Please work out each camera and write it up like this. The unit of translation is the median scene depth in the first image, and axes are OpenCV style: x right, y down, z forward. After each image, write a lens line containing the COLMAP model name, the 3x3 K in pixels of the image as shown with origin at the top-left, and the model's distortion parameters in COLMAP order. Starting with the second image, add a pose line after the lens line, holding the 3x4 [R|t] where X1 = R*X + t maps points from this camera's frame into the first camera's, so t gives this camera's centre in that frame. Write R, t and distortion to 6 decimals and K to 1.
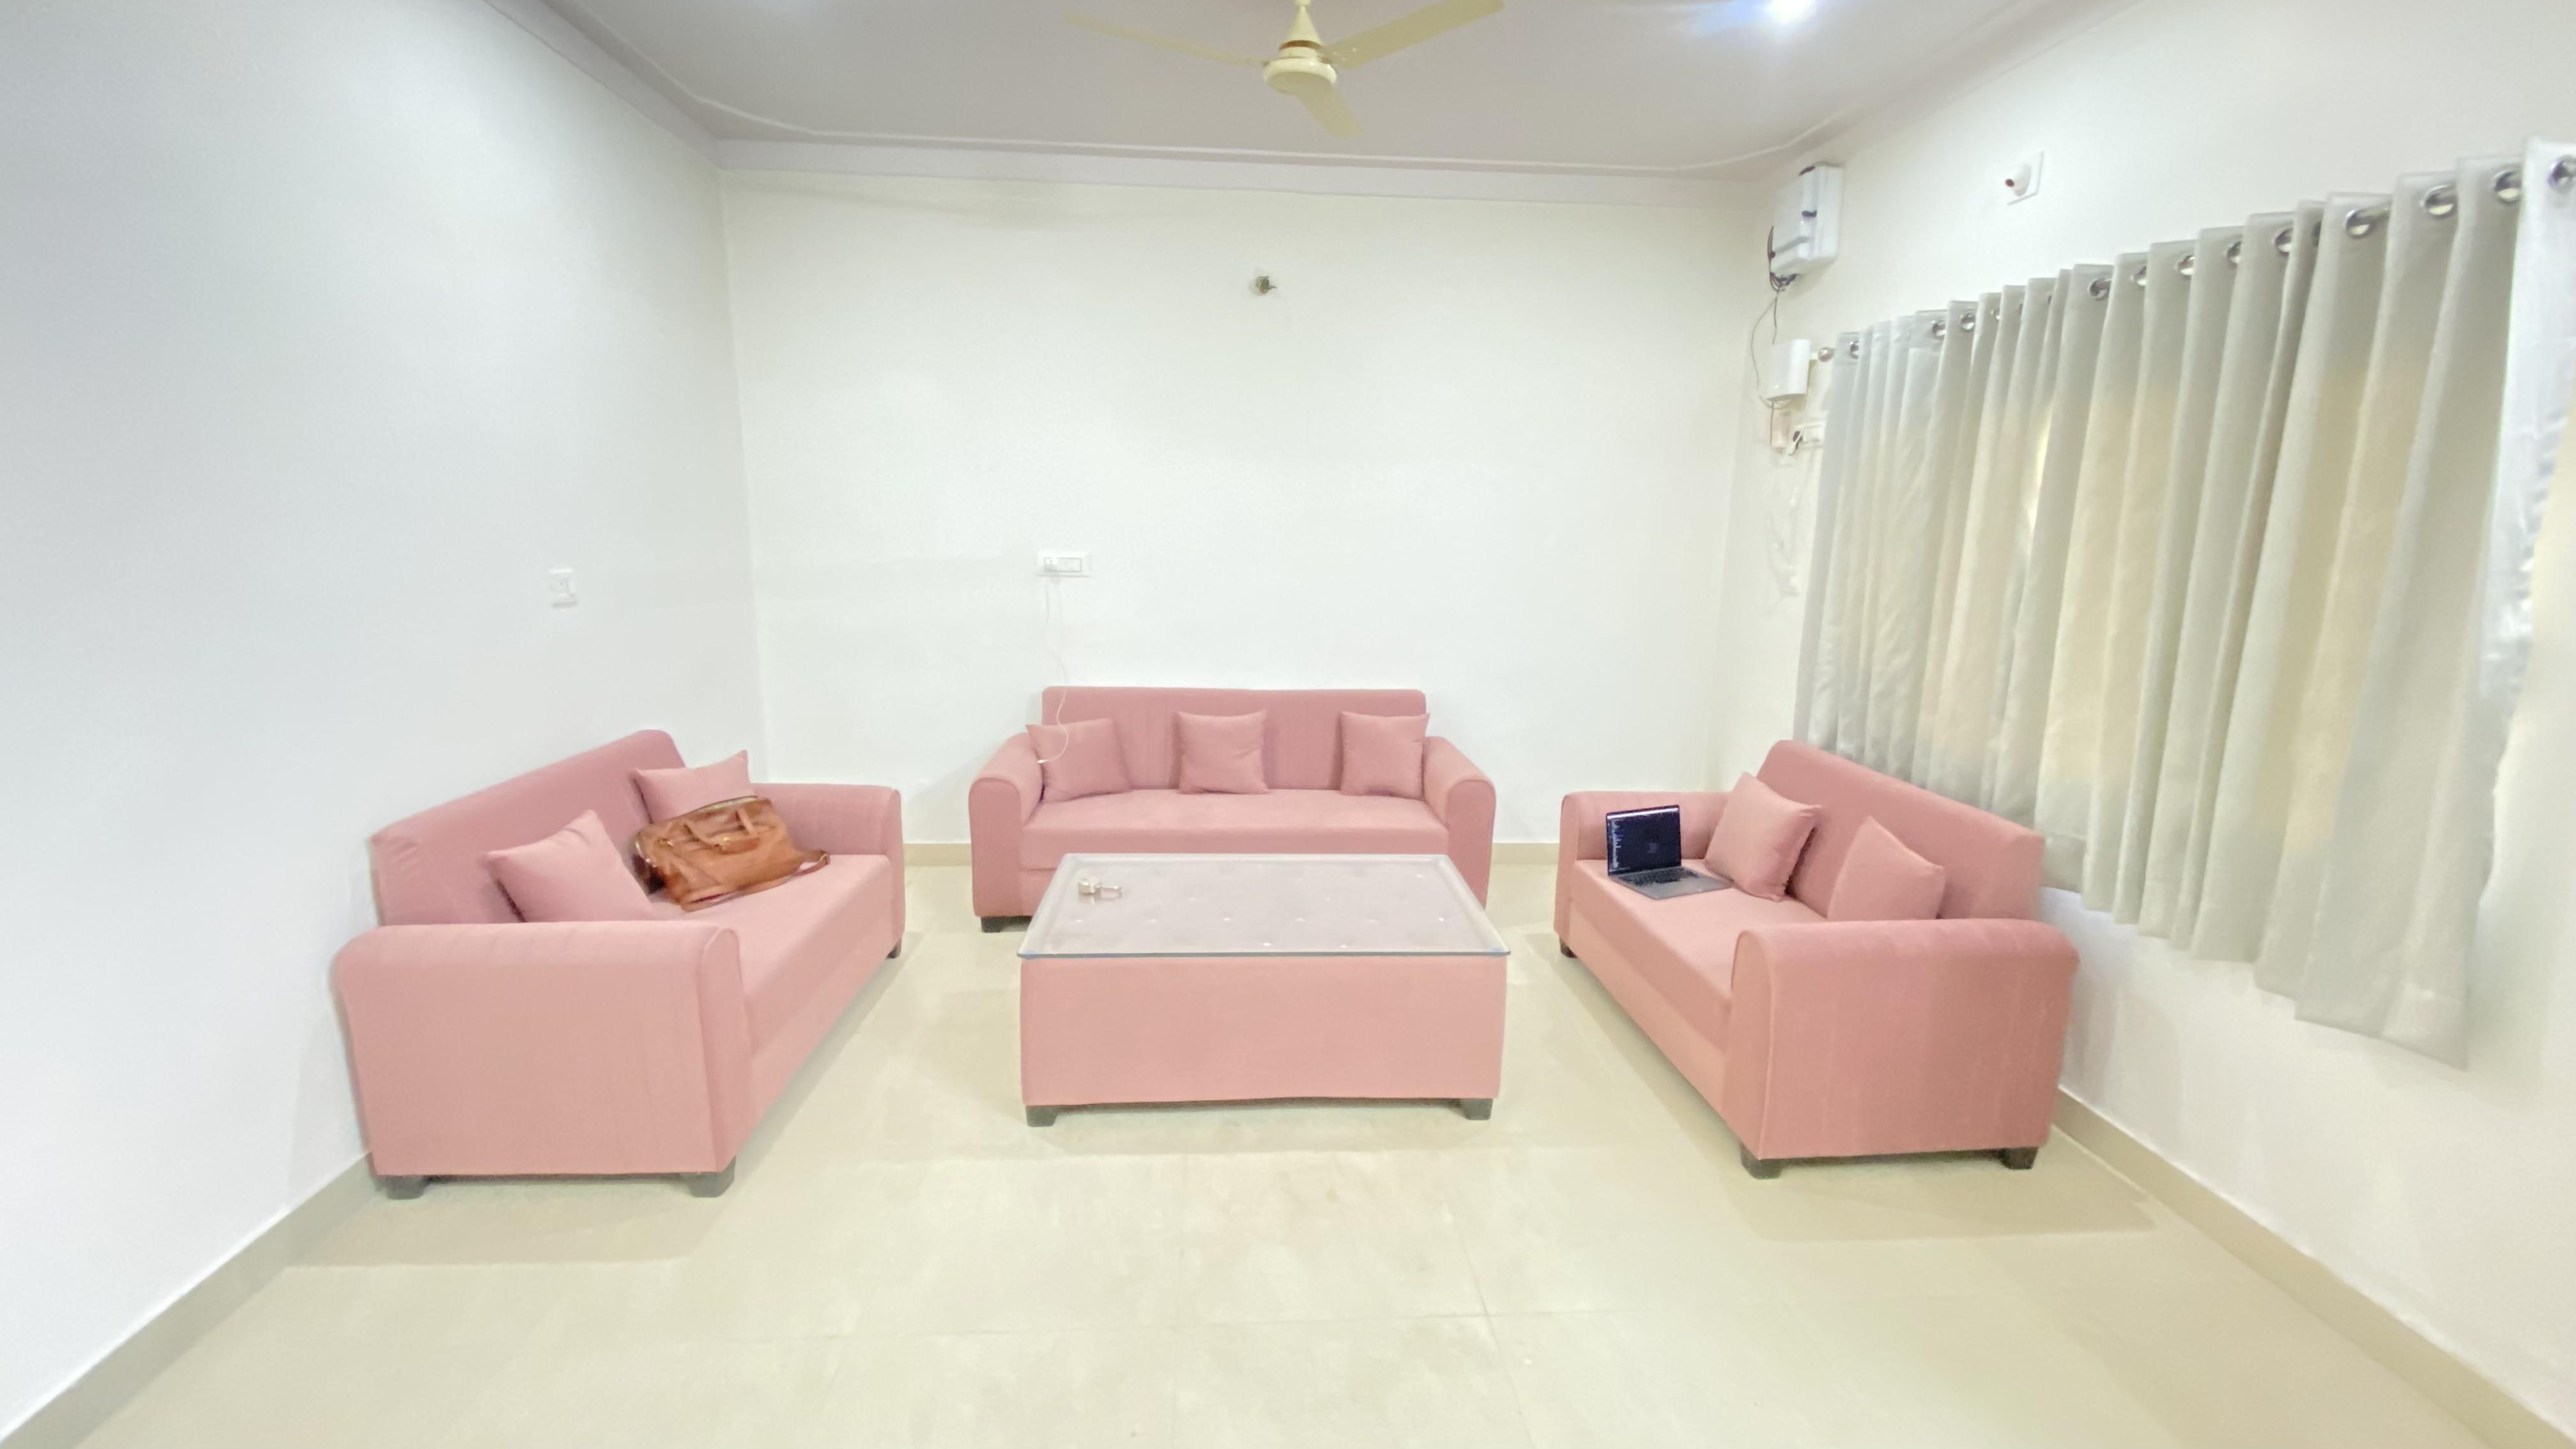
lens RADIAL K [[1030.2, 0, 1288.0], [0, 1030.2, 724.5], [0, 0, 1]] dist [0.025966, -0.026727]
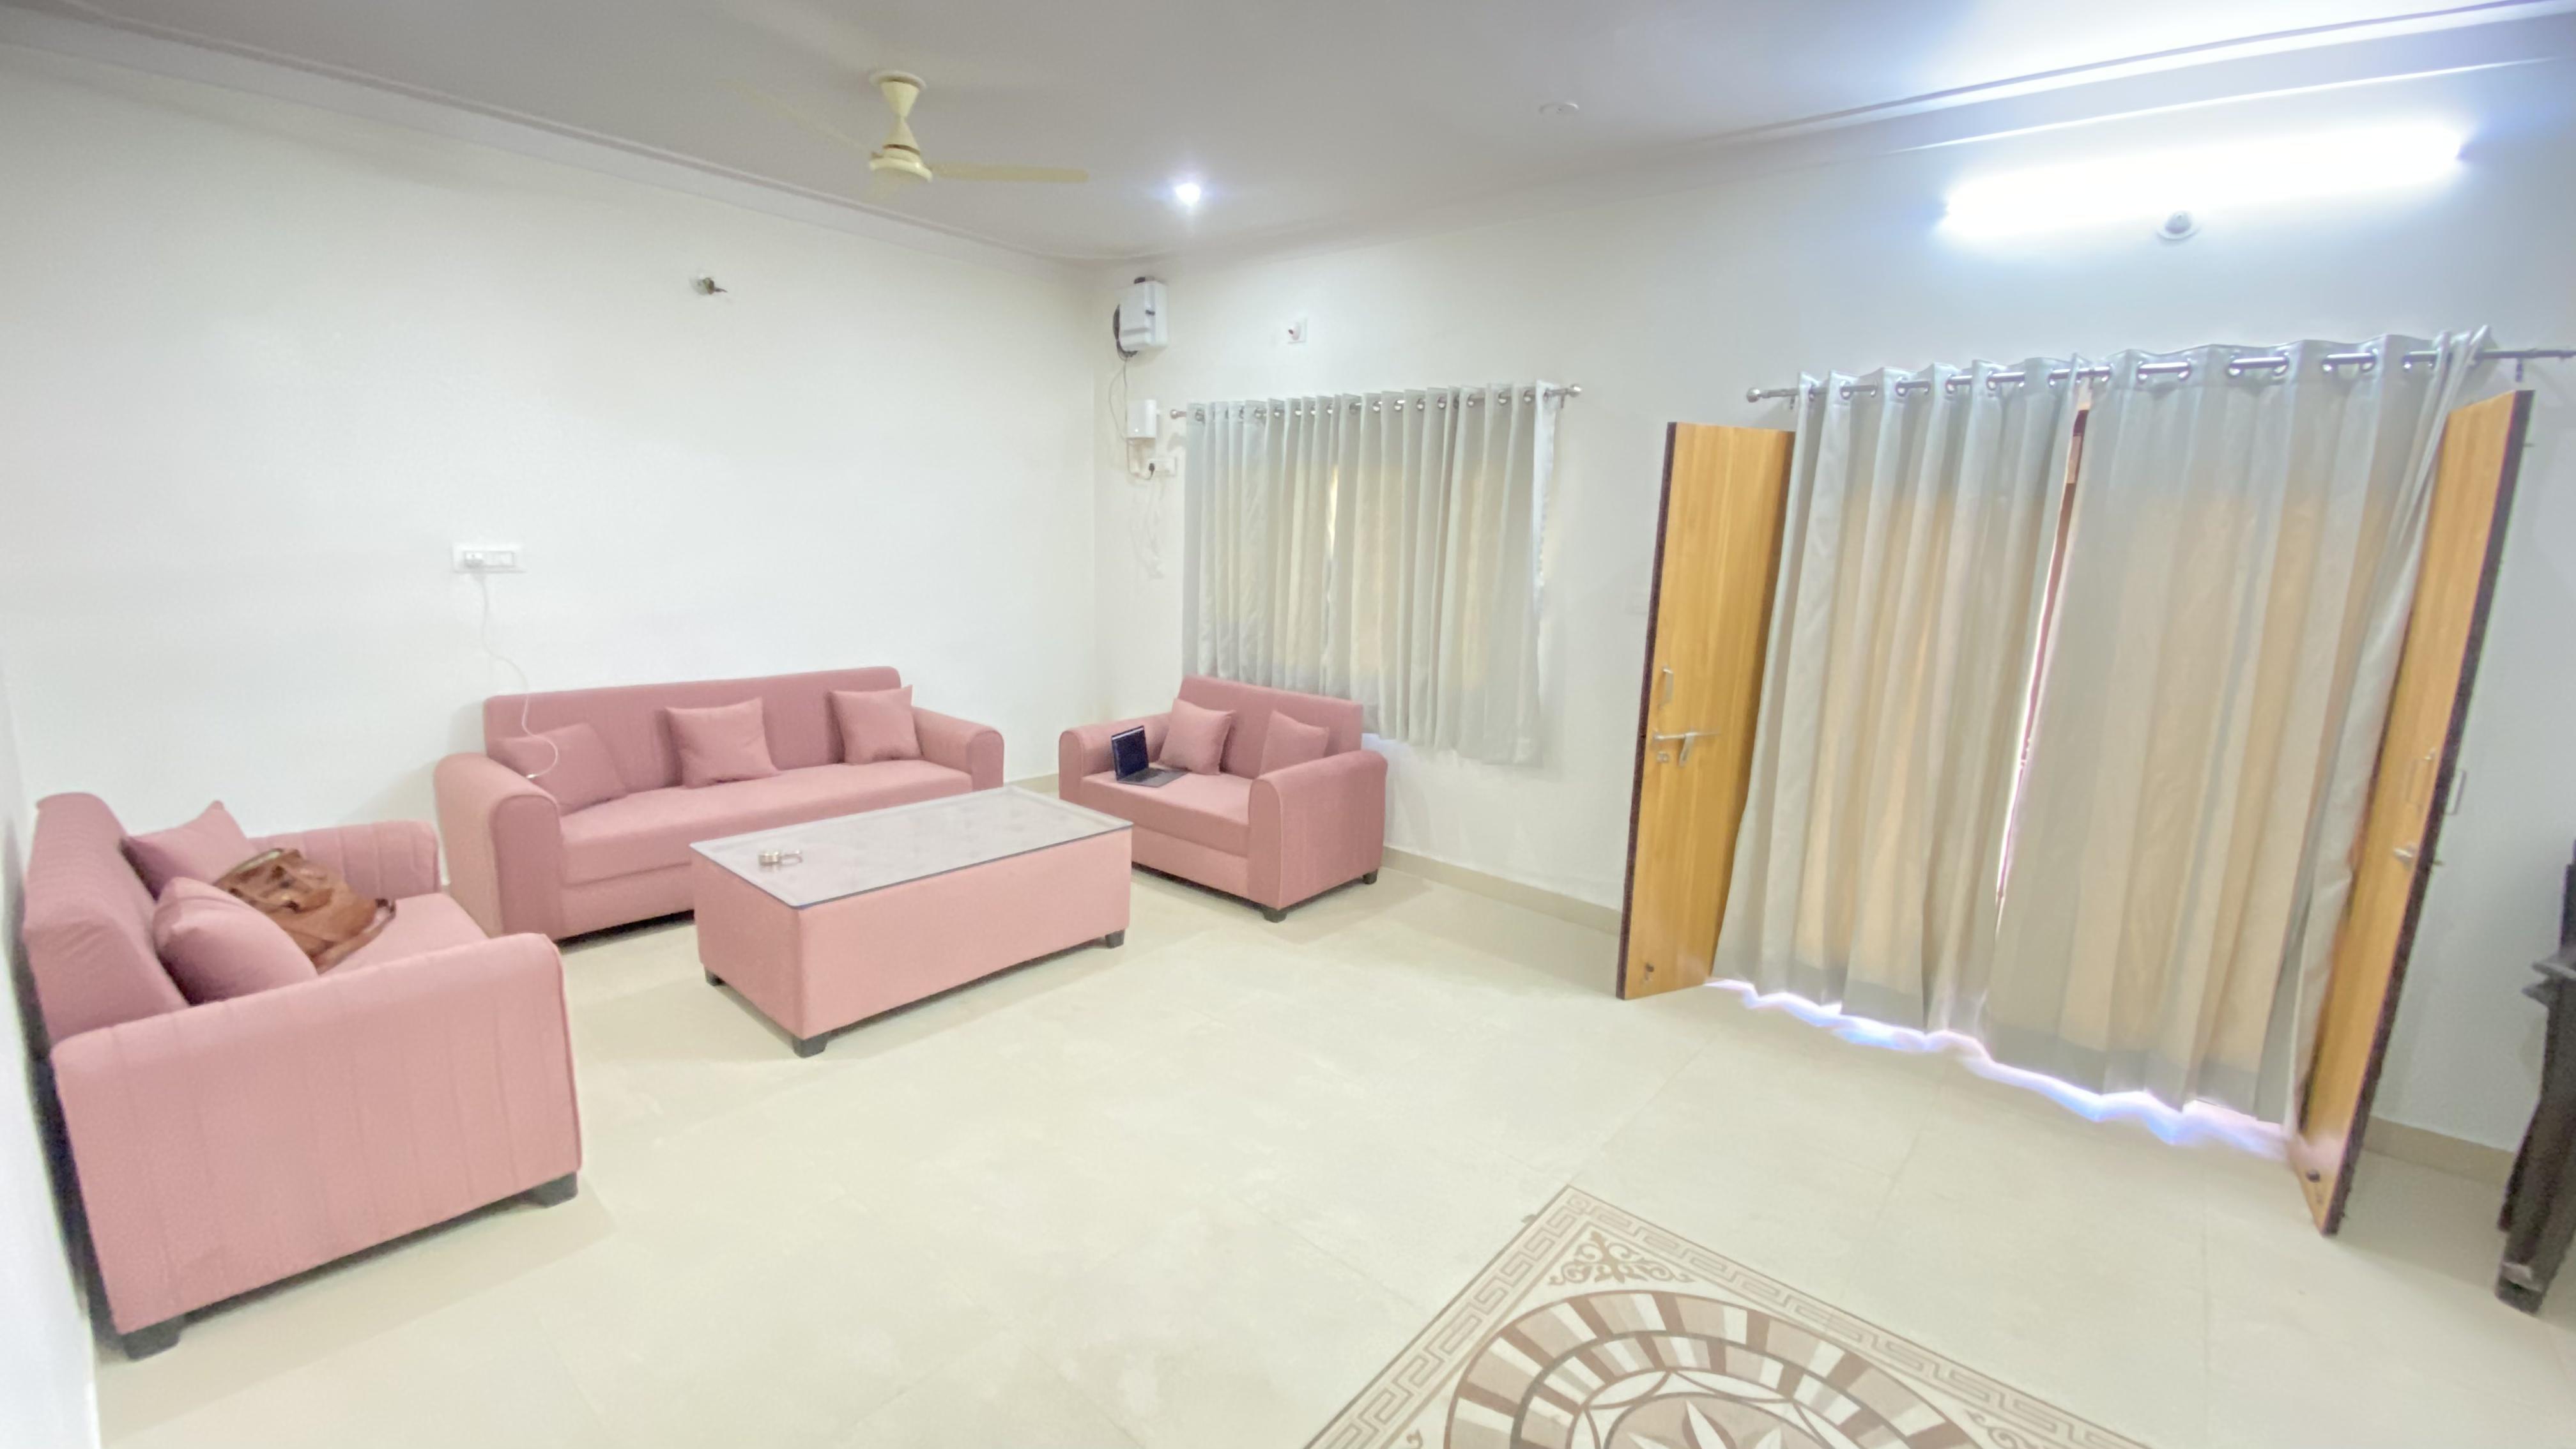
lens RADIAL K [[1030.2, 0, 1288.0], [0, 1030.2, 724.5], [0, 0, 1]] dist [0.025966, -0.026727]
pose [[0.695897, -0.125013, 0.707177, -0.556780], [0.111873, 0.991581, 0.065200, 0.007538], [-0.709374, 0.033741, 0.704024, -0.166845]]
